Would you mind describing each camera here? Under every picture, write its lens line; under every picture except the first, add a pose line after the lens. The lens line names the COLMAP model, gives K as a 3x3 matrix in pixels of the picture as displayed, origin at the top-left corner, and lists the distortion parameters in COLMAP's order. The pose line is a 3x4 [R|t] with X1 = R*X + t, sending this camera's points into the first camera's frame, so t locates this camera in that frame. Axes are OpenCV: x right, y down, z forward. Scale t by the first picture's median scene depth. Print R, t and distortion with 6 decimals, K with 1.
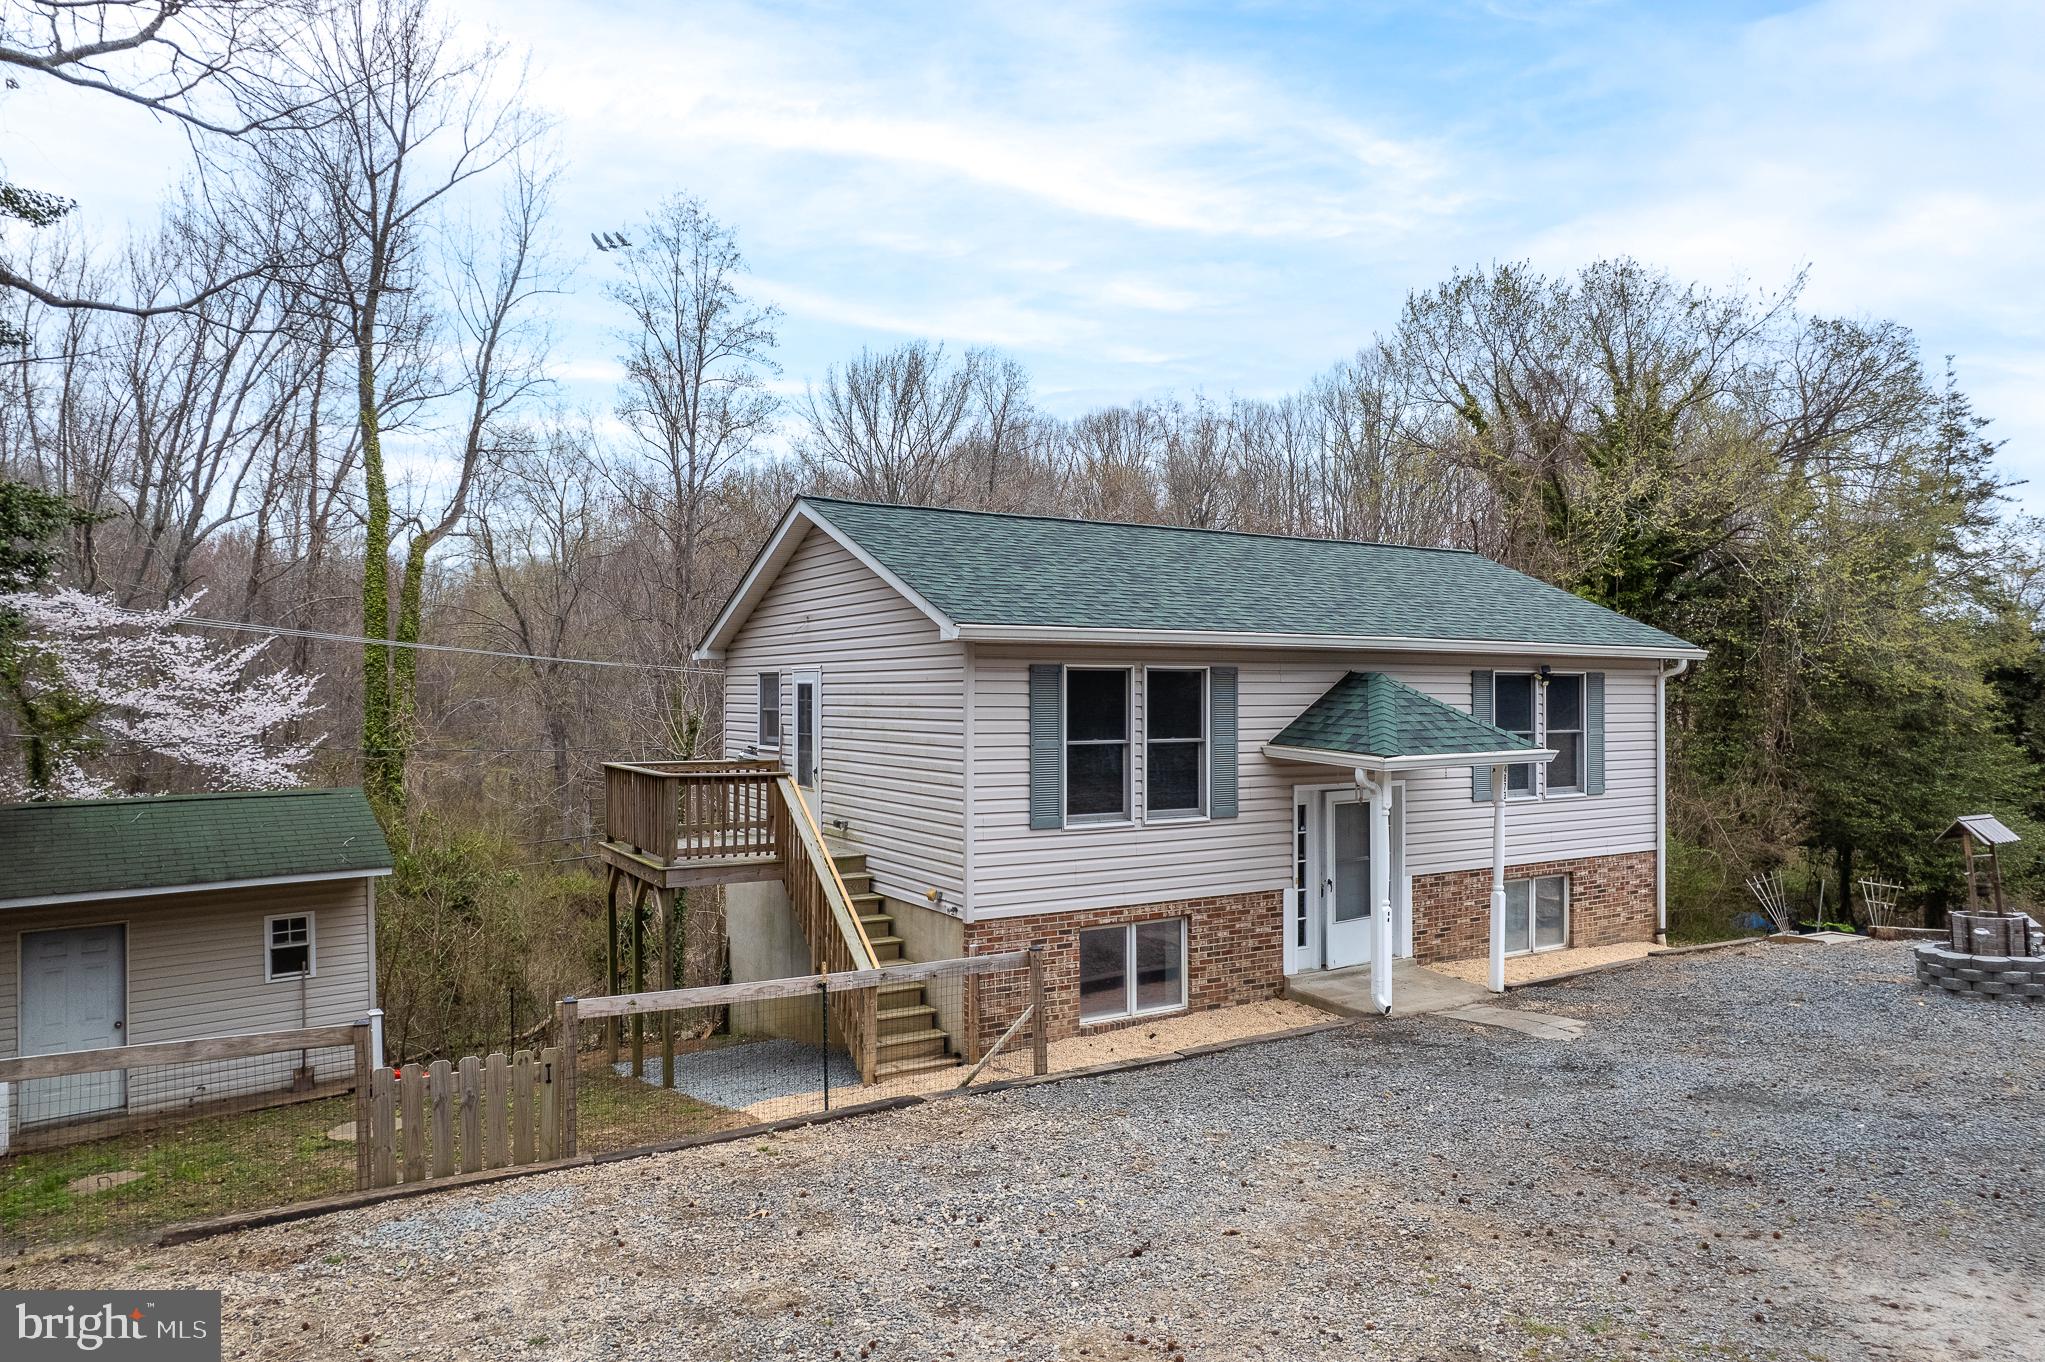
lens RADIAL K [[1333.5, 0, 997.1], [0, 1333.5, 685.8], [0, 0, 1]] dist [-0.080190, 0.075211]
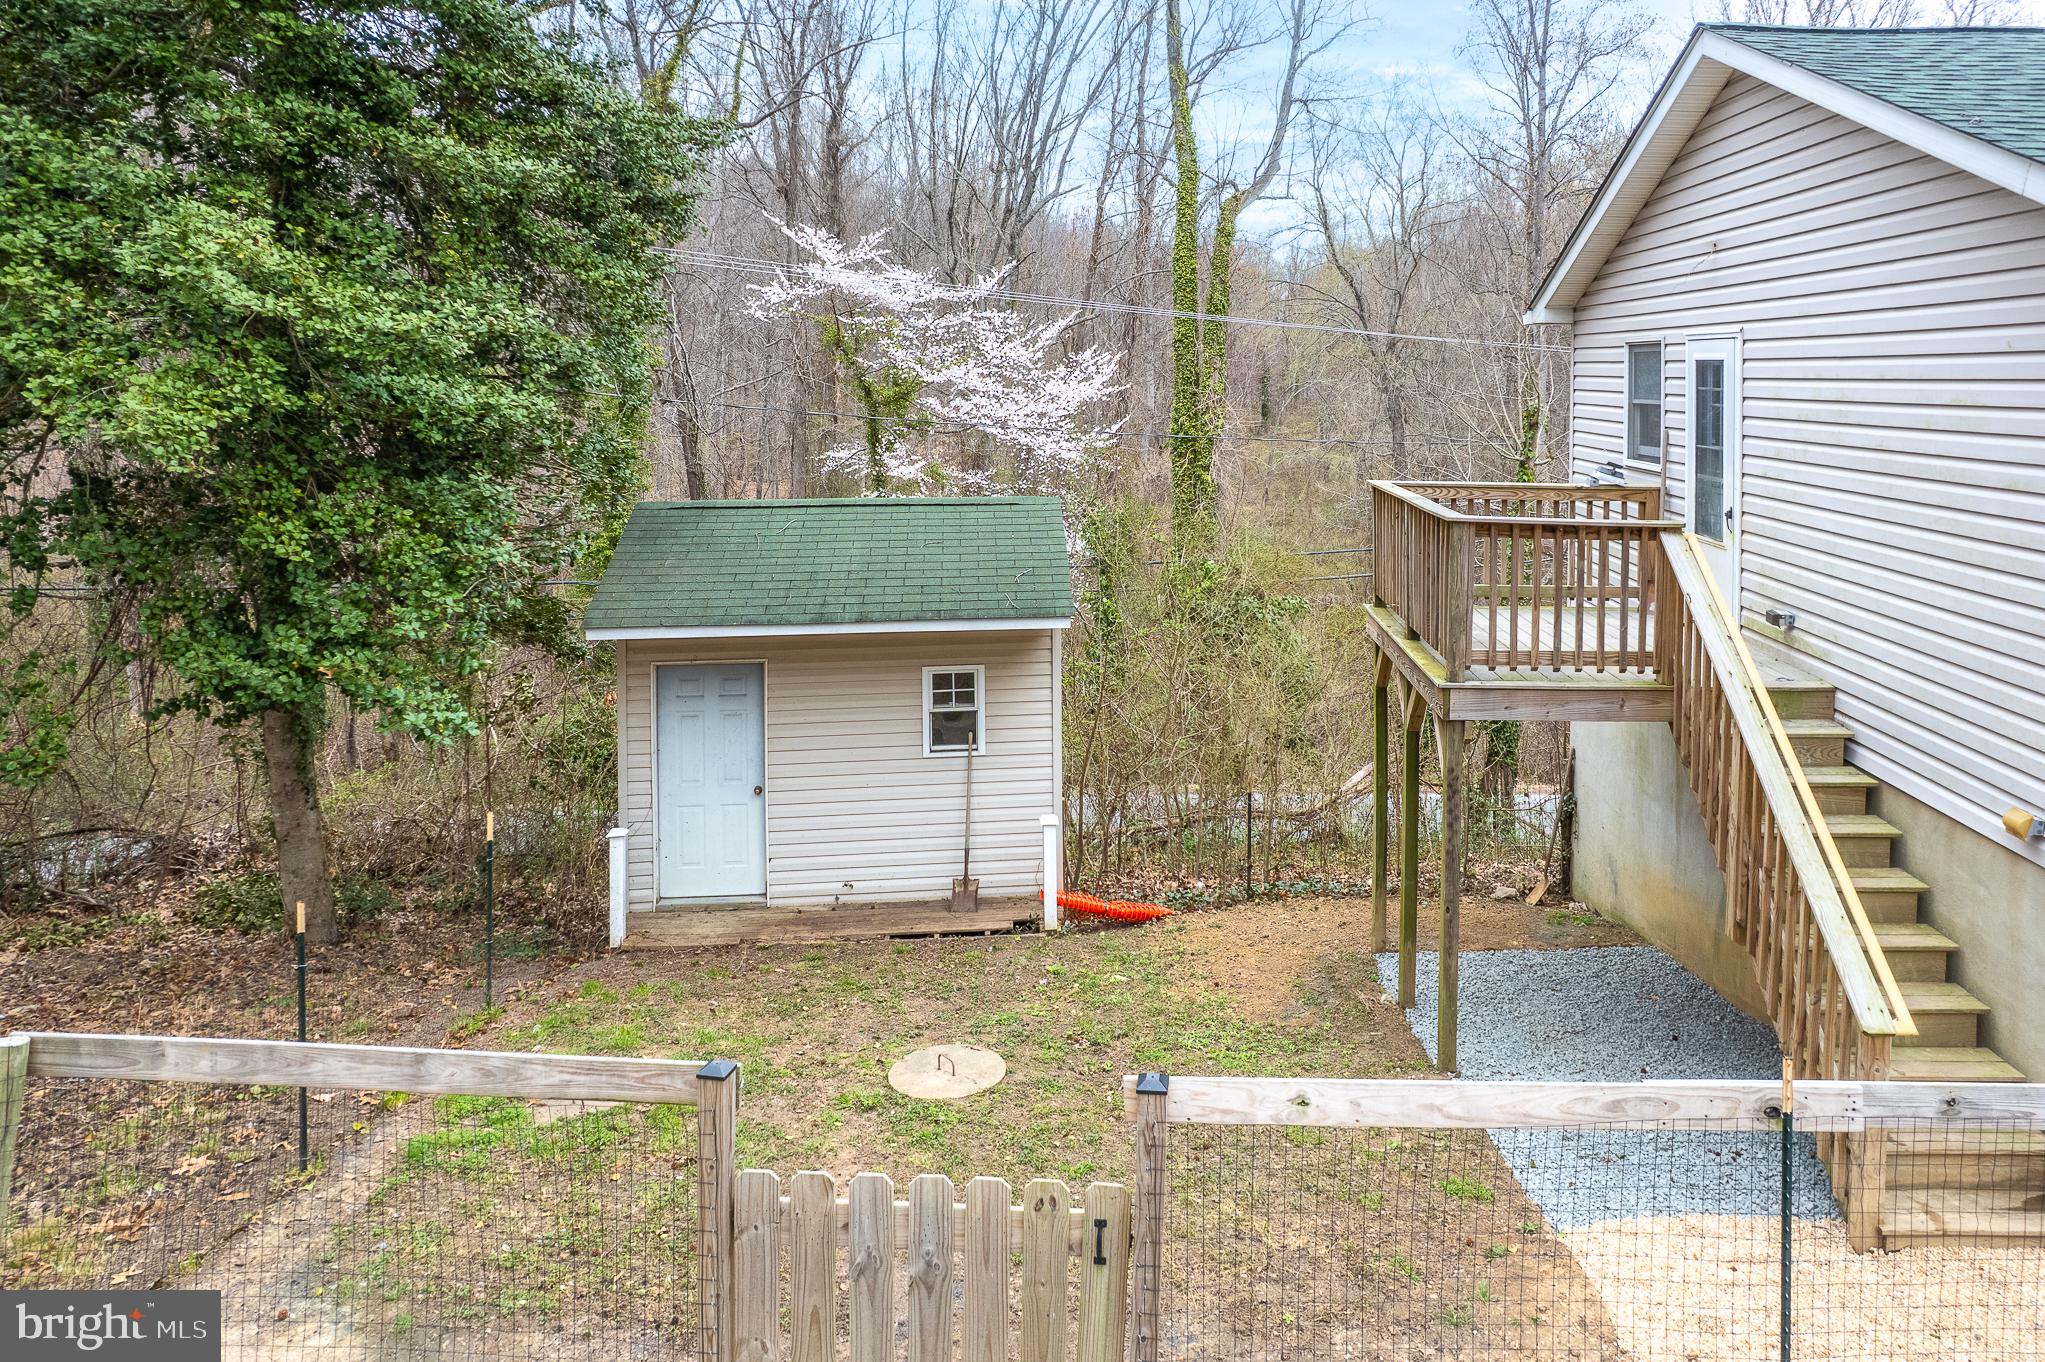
lens RADIAL K [[1366.7, 0, 1092.7], [0, 1366.7, 369.0], [0, 0, 1]] dist [-0.051254, -0.003991]
pose [[0.851934, 0.006659, -0.523607, -0.070999], [-0.005712, 0.999978, 0.003423, 0.002029], [0.523619, 0.000075, 0.851953, 0.390772]]
